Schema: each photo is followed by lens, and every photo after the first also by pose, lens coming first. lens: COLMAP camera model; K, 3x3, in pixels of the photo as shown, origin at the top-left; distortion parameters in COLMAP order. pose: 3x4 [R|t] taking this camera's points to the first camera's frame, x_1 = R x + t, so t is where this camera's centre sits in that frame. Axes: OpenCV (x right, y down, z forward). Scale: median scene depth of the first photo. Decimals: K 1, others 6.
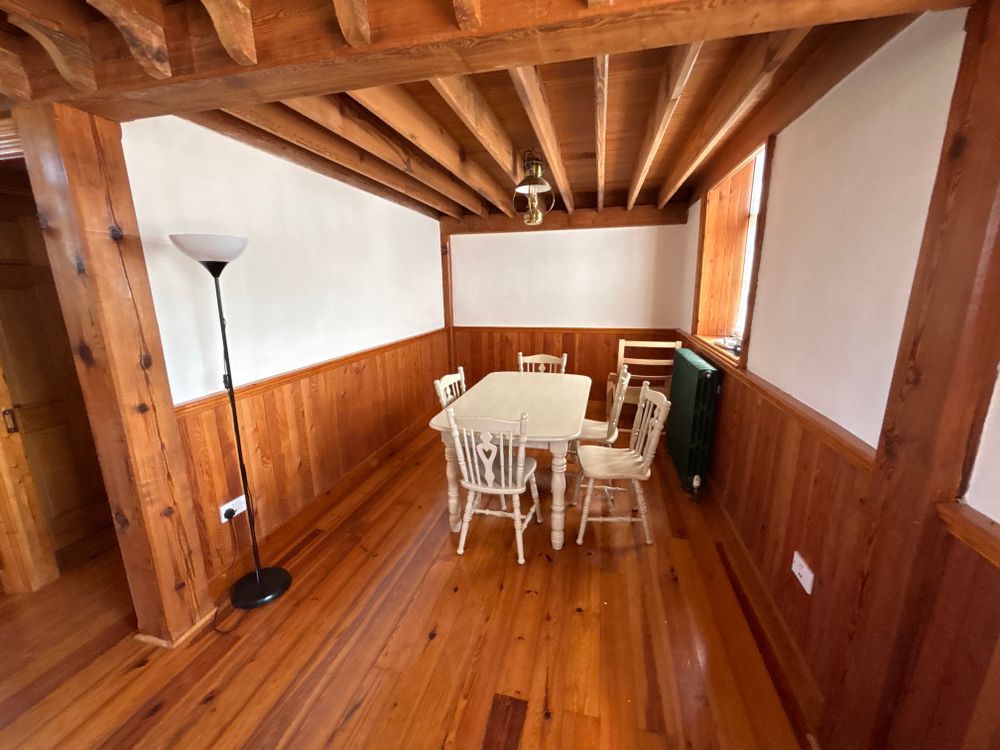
lens RADIAL K [[407.6, 0, 497.0], [0, 407.6, 373.0], [0, 0, 1]] dist [-0.000053, 0.000473]
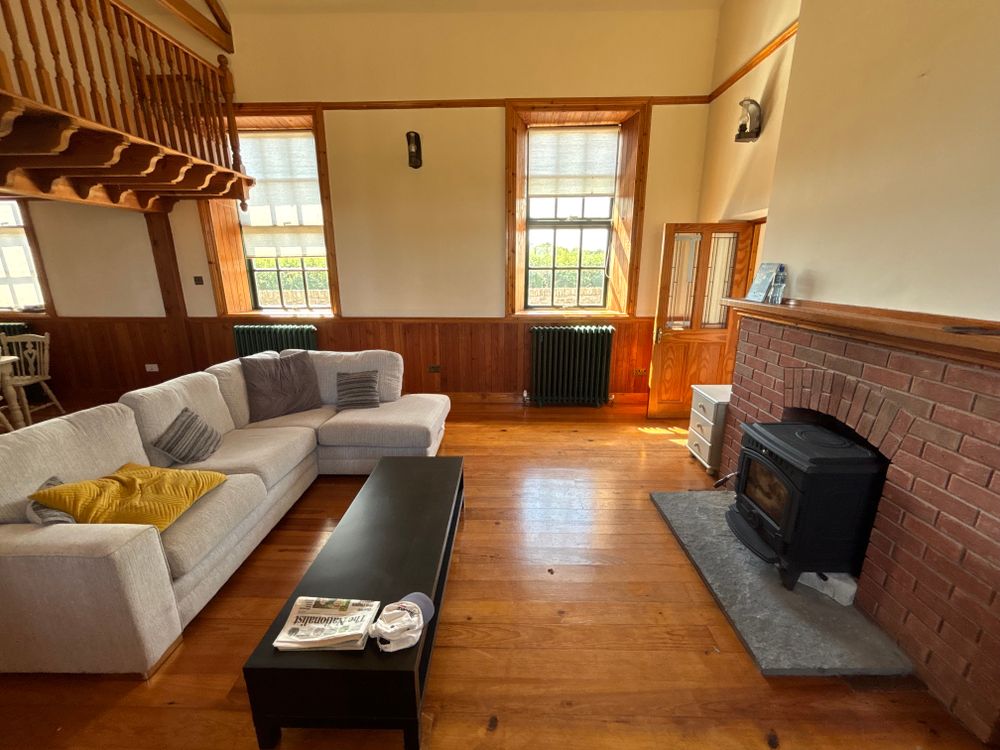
lens RADIAL K [[405.7, 0, 500.0], [0, 405.7, 375.0], [0, 0, 1]] dist [0.001299, 0.000420]
pose [[-0.224621, -0.239358, 0.944592, -1.986835], [0.216529, 0.932868, 0.287877, 0.164171], [-0.950085, 0.269194, -0.157713, -0.717352]]
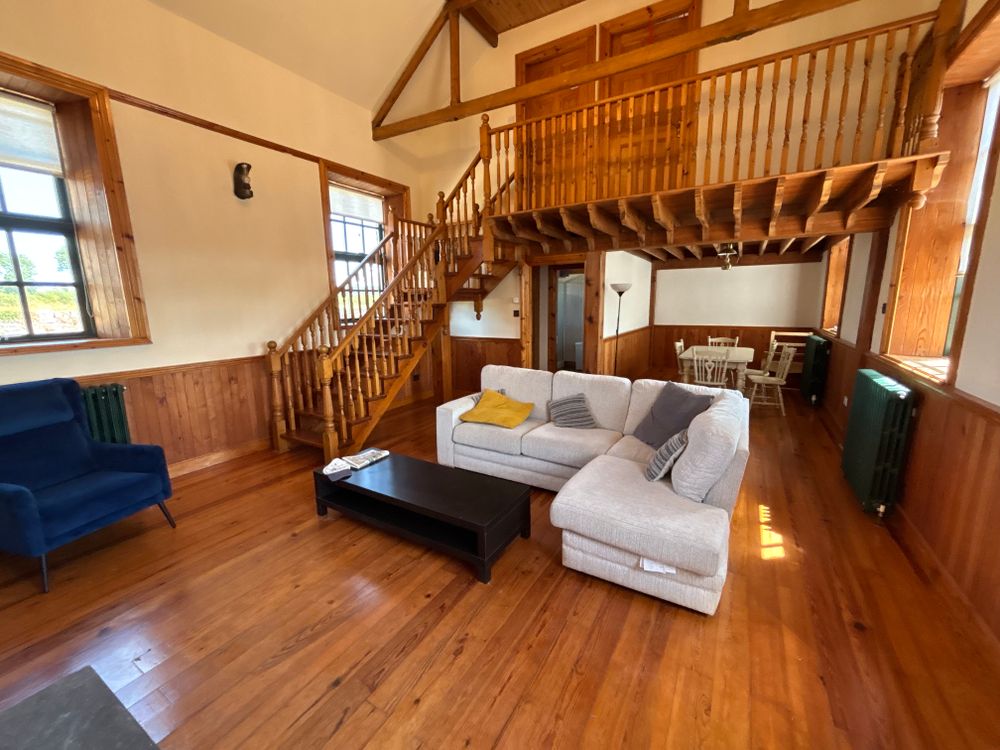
lens RADIAL K [[407.6, 0, 497.0], [0, 407.6, 373.0], [0, 0, 1]] dist [-0.000053, 0.000473]
pose [[0.956594, 0.049001, -0.287275, -0.539481], [-0.060015, 0.997757, -0.029657, 0.382563], [0.285177, 0.045611, 0.957389, -1.719871]]
